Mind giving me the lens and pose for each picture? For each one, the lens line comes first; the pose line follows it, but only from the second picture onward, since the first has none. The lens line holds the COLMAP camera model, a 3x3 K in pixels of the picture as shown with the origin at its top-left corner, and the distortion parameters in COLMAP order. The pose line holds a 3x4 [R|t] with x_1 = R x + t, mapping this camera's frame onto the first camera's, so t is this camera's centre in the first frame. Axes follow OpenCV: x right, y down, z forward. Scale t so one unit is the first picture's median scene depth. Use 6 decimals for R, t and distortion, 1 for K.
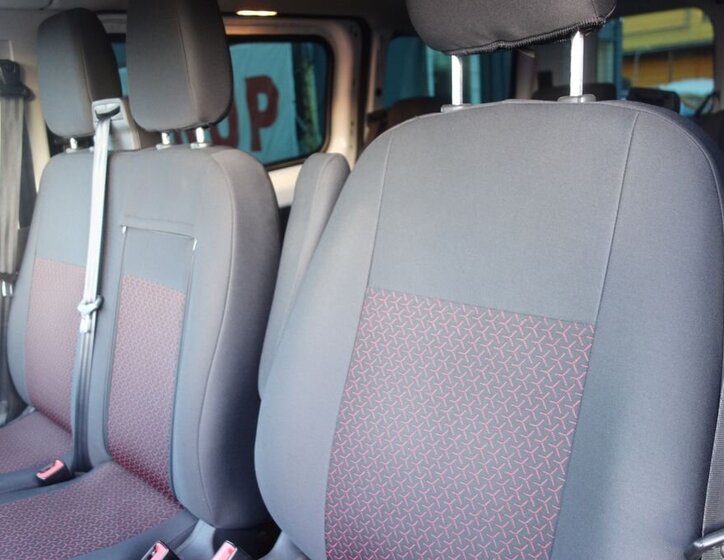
lens RADIAL K [[654.9, 0, 362.0], [0, 654.9, 280.0], [0, 0, 1]] dist [-0.011120, 0.004355]
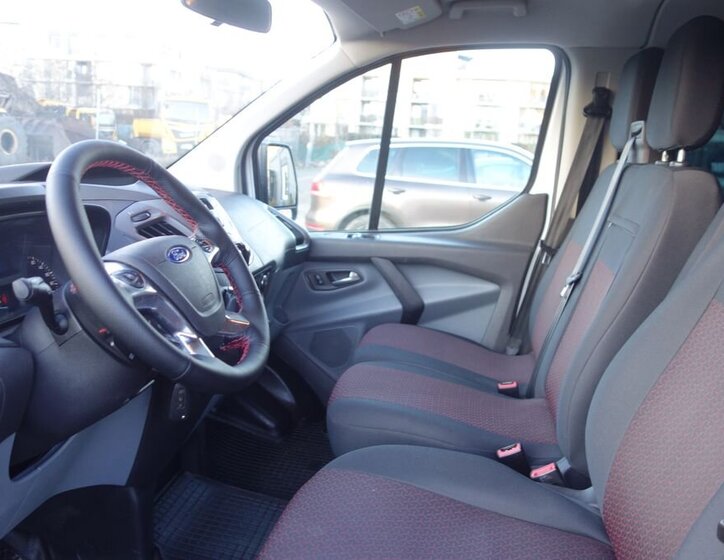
lens RADIAL K [[654.9, 0, 362.0], [0, 654.9, 280.0], [0, 0, 1]] dist [-0.011120, 0.004355]
pose [[0.553431, 0.265104, -0.789578, 0.372291], [-0.299295, 0.947971, 0.108503, 0.028153], [0.777262, 0.176268, 0.603981, -0.090508]]
